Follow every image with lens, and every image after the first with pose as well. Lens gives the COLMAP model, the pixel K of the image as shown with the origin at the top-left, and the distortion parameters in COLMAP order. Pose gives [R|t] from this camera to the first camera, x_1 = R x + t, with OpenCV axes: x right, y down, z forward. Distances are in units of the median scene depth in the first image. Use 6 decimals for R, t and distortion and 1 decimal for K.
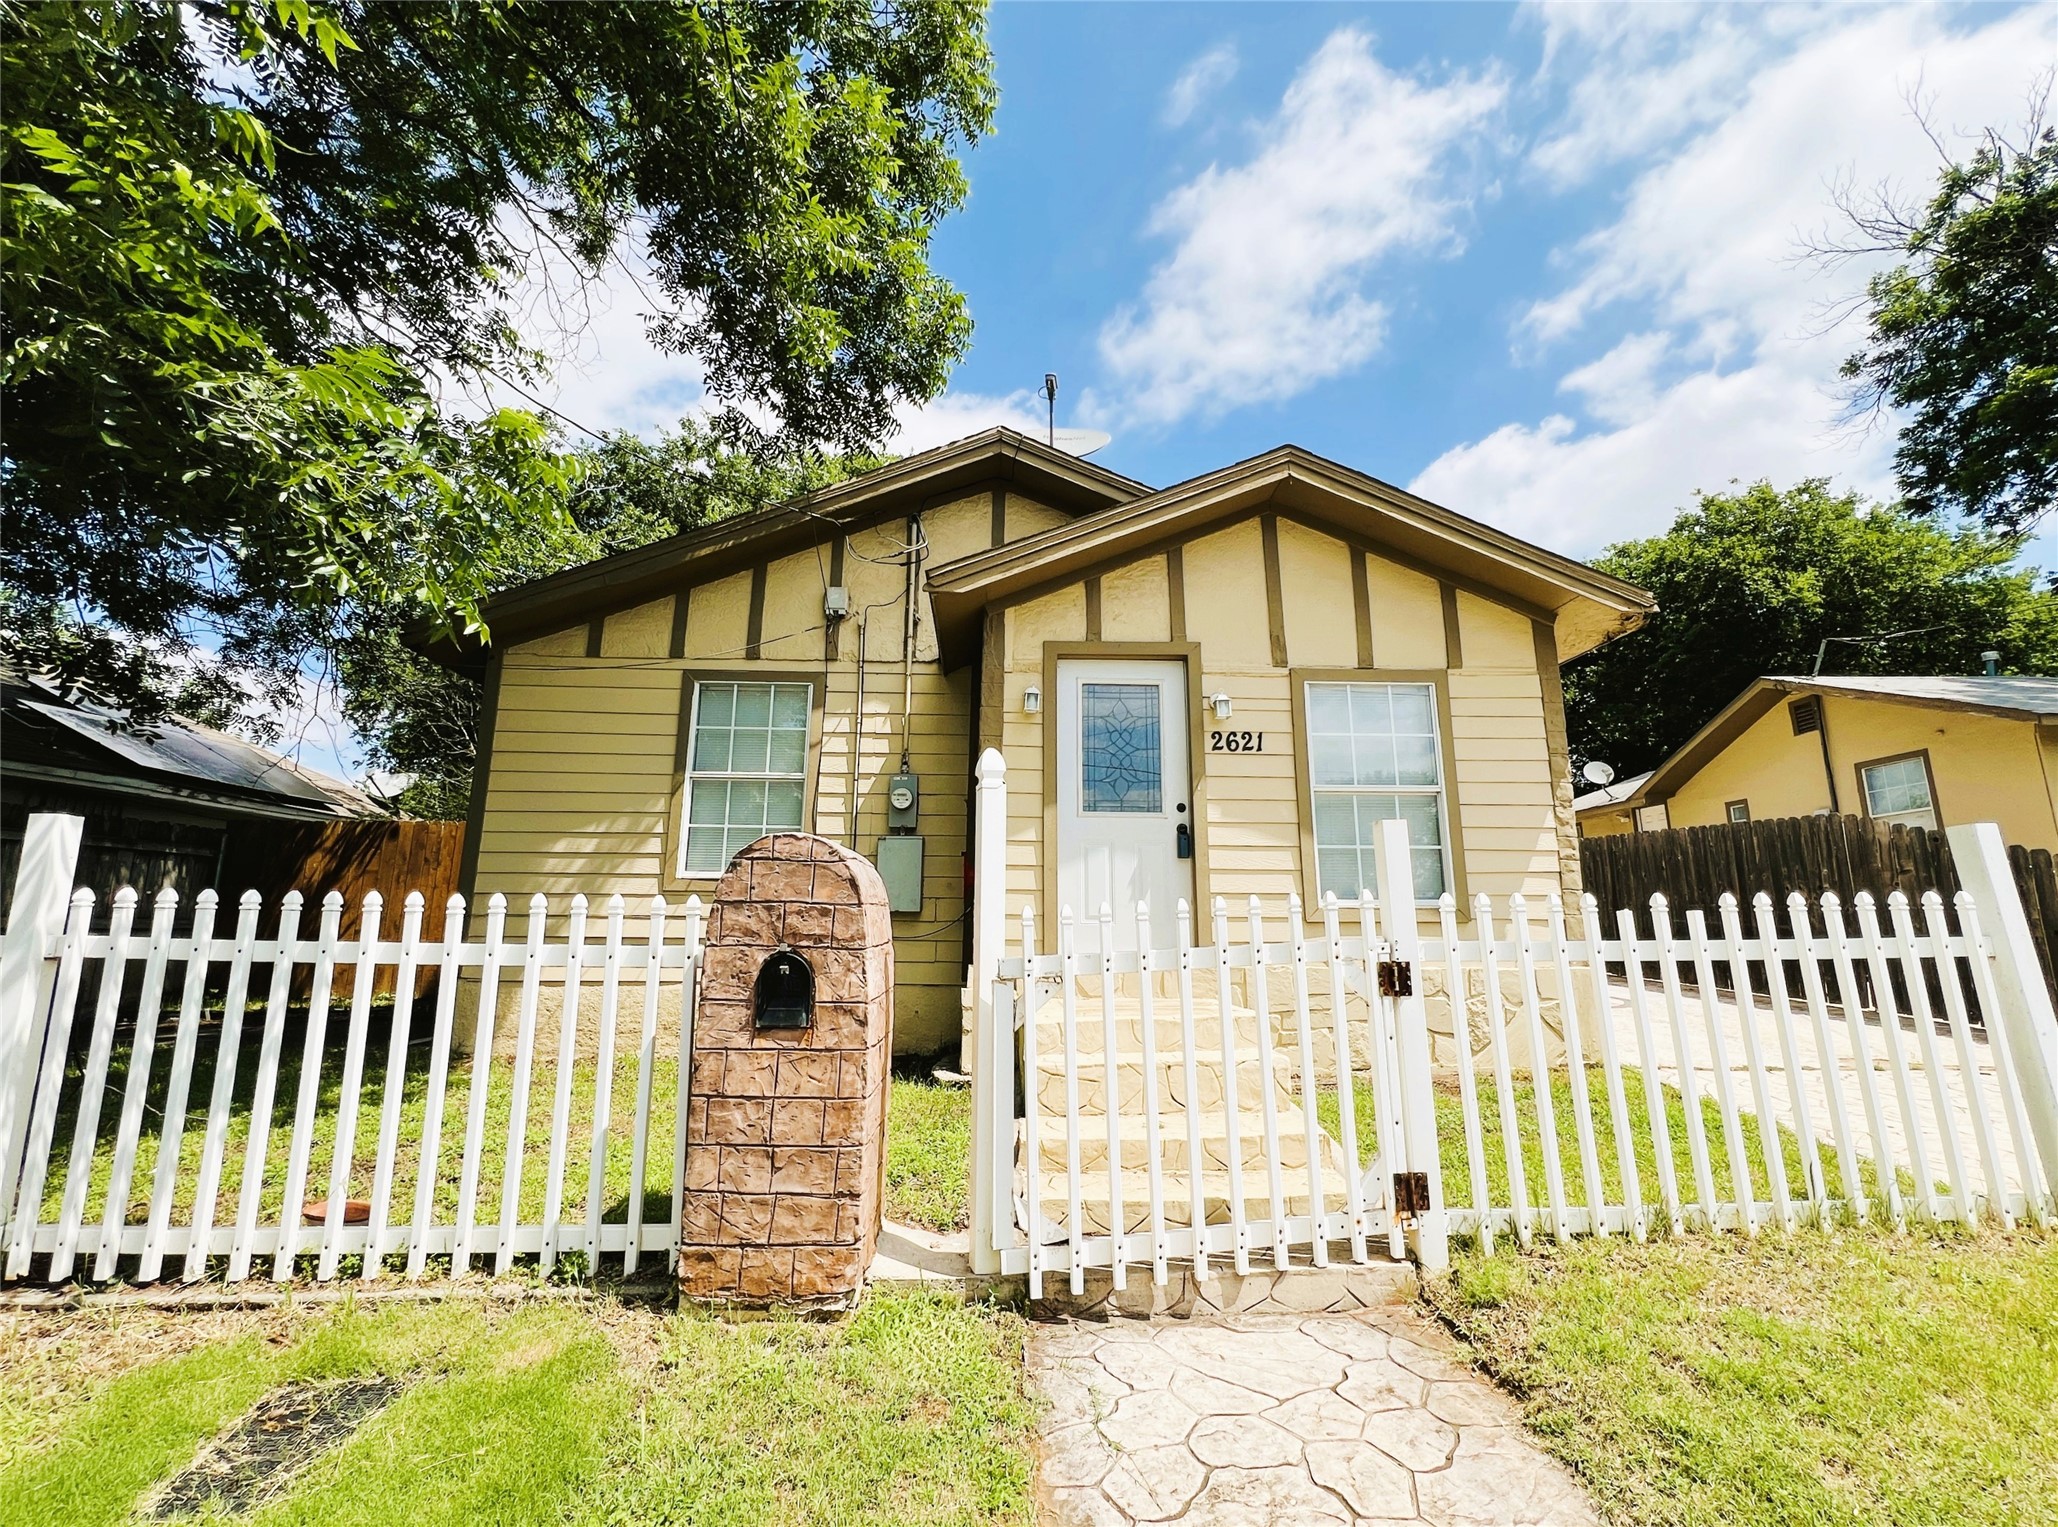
lens RADIAL K [[864.1, 0, 1029.0], [0, 864.1, 763.5], [0, 0, 1]] dist [-0.018817, 0.008496]
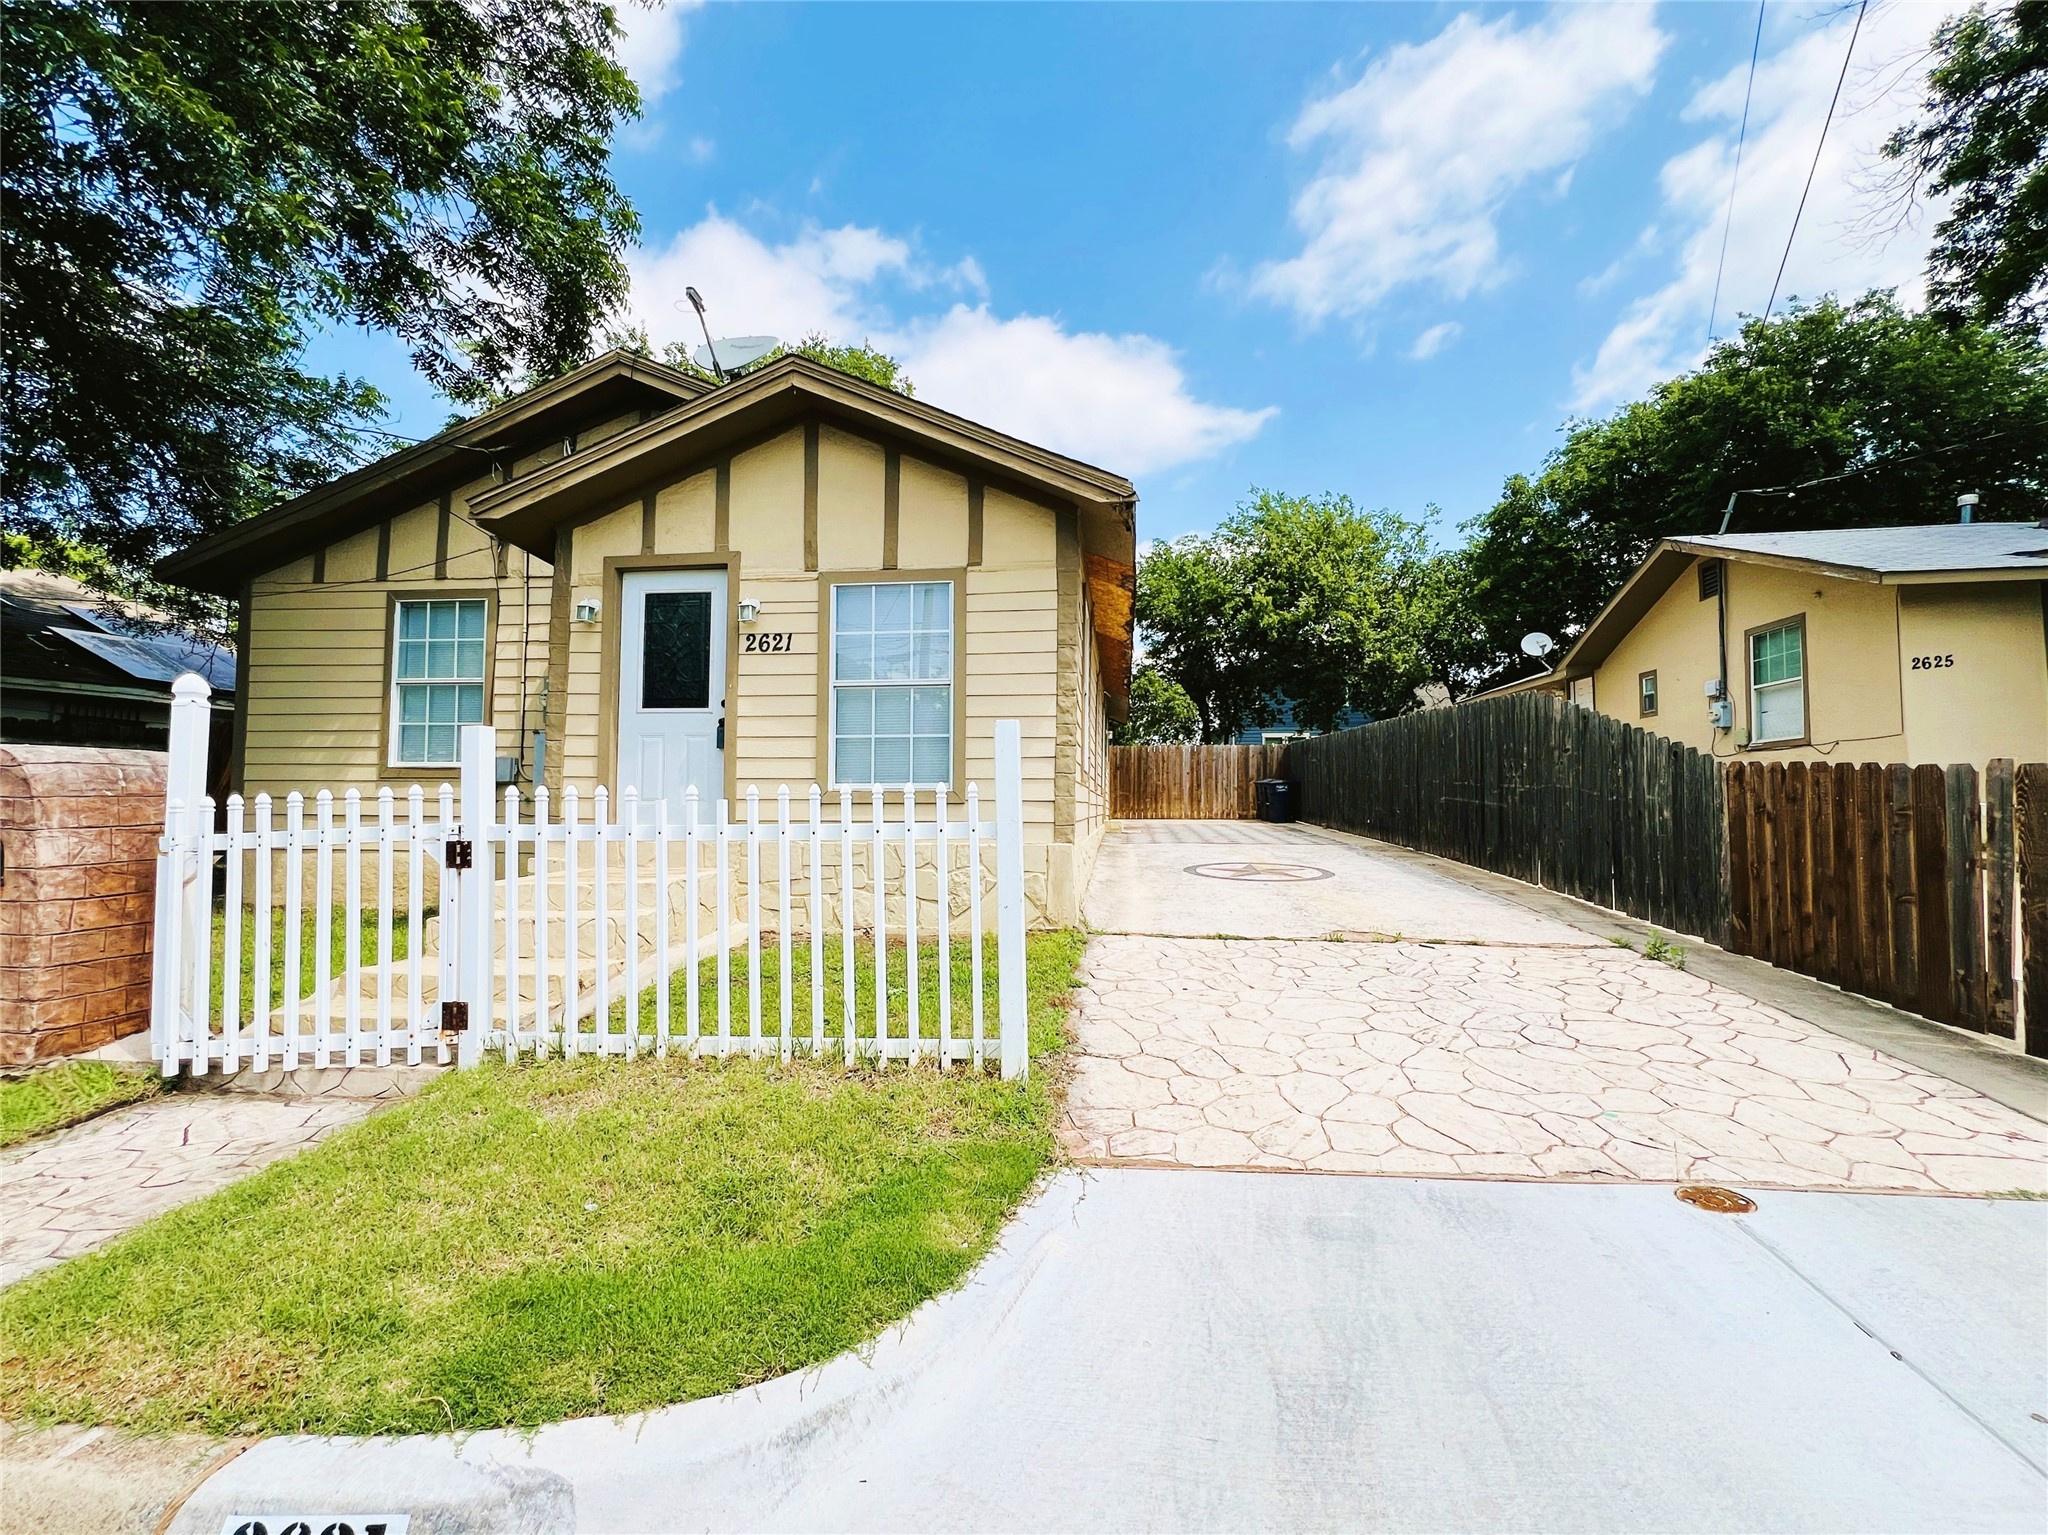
lens RADIAL K [[822.7, 0, 1028.6], [0, 822.7, 772.4], [0, 0, 1]] dist [-0.001155, 0.000291]
pose [[0.989688, -0.006029, -0.143112, 0.706261], [0.028191, 0.987771, 0.153340, -0.013247], [0.140437, -0.155793, 0.977756, -0.014490]]
